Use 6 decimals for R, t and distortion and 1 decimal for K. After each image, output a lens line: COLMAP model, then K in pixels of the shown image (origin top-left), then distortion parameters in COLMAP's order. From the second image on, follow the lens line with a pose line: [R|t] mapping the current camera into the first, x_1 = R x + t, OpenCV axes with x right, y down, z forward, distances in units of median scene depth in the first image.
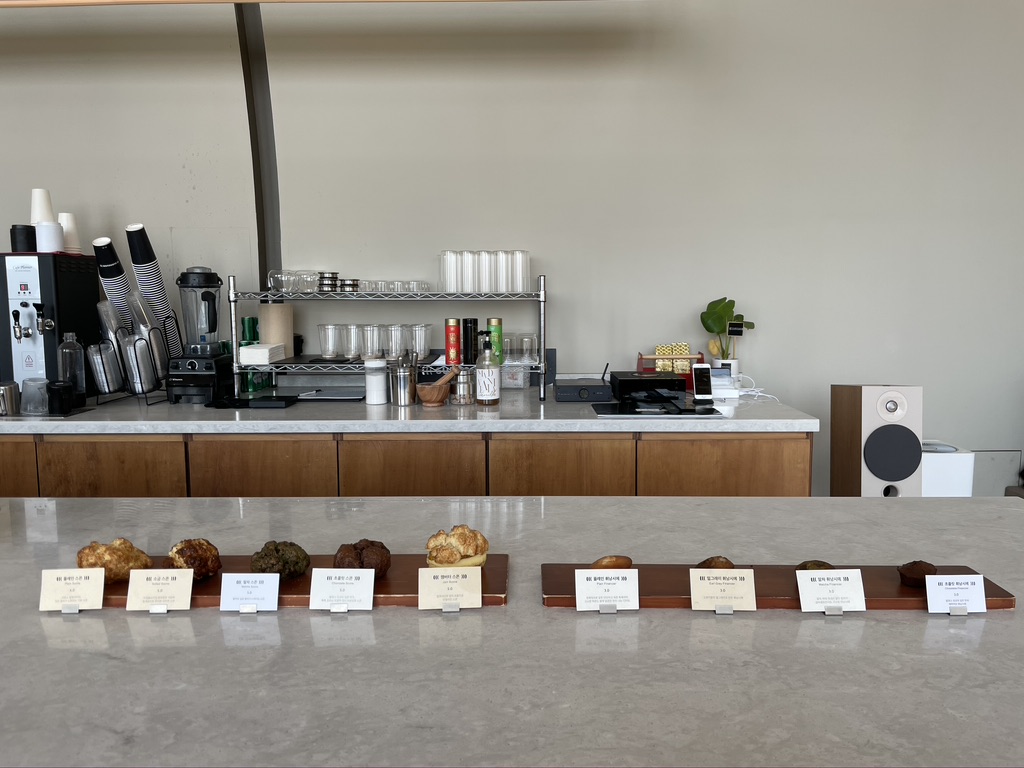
lens RADIAL K [[781.1, 0, 512.0], [0, 781.1, 384.0], [0, 0, 1]] dist [0.123251, -0.258978]
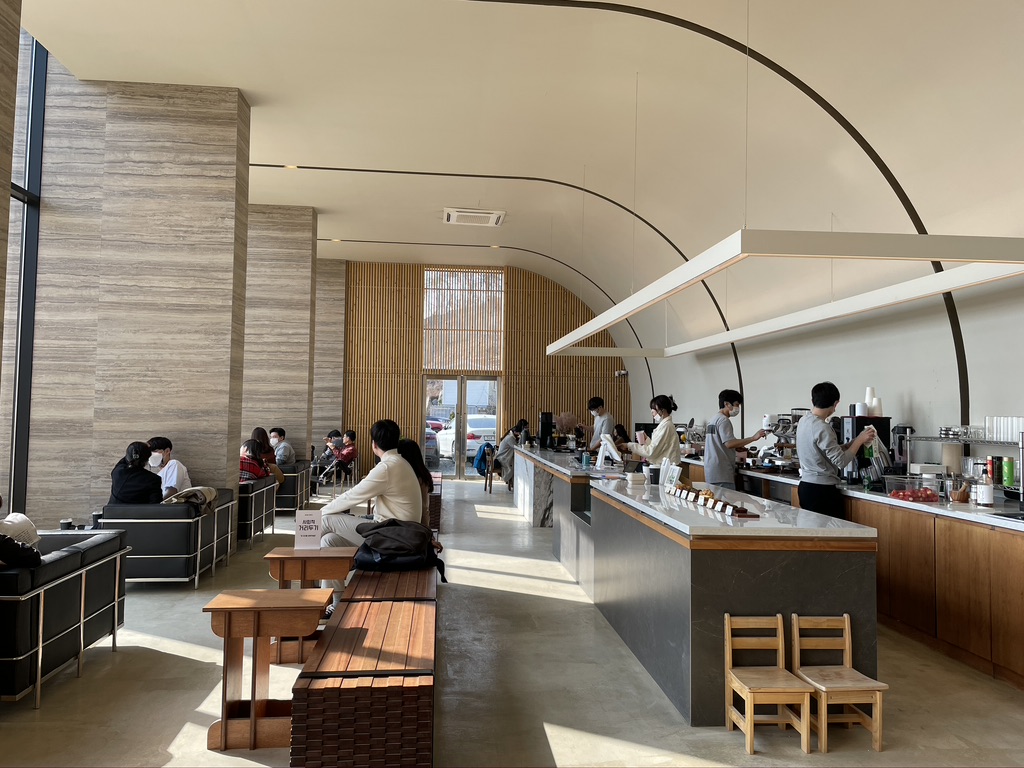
lens RADIAL K [[787.5, 0, 512.0], [0, 787.5, 384.0], [0, 0, 1]] dist [0.125359, -0.143925]
pose [[0.100414, -0.032152, -0.994426, 1.604618], [-0.123151, 0.991390, -0.044489, -0.032652], [0.987295, 0.126932, 0.095590, -0.215705]]
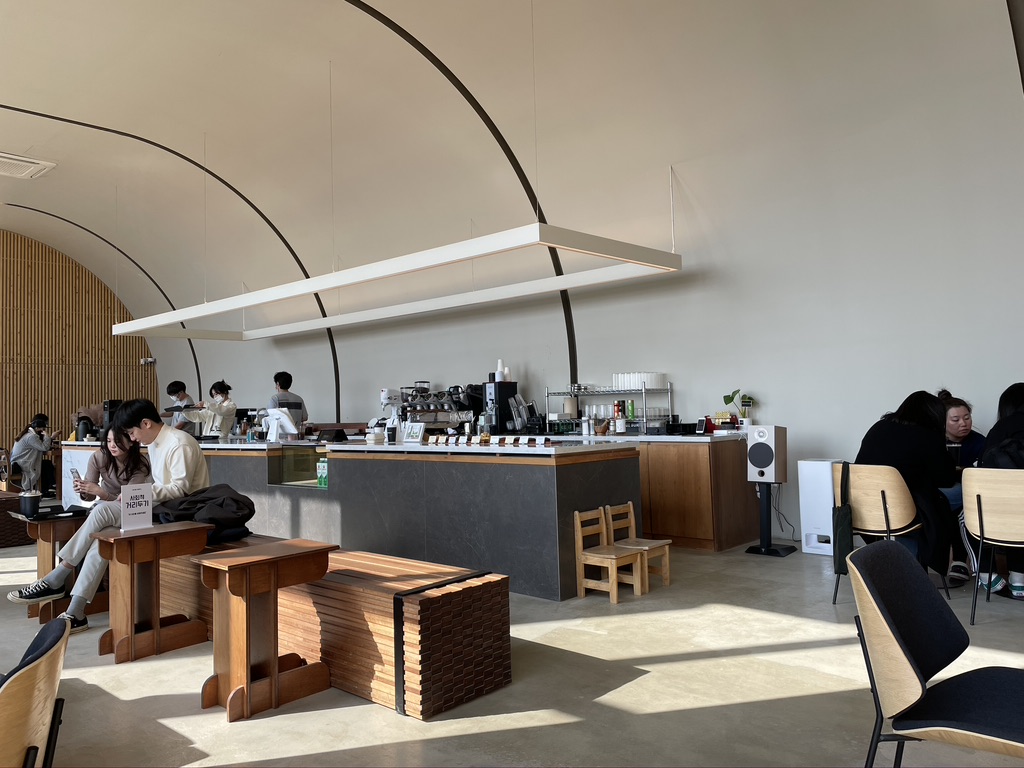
lens RADIAL K [[785.1, 0, 511.0], [0, 785.1, 359.4], [0, 0, 1]] dist [0.123752, -0.000610]
pose [[0.737940, -0.062695, -0.671948, 1.400638], [-0.045678, 0.988752, -0.142418, 0.162487], [0.673319, 0.135789, 0.726776, -1.088191]]
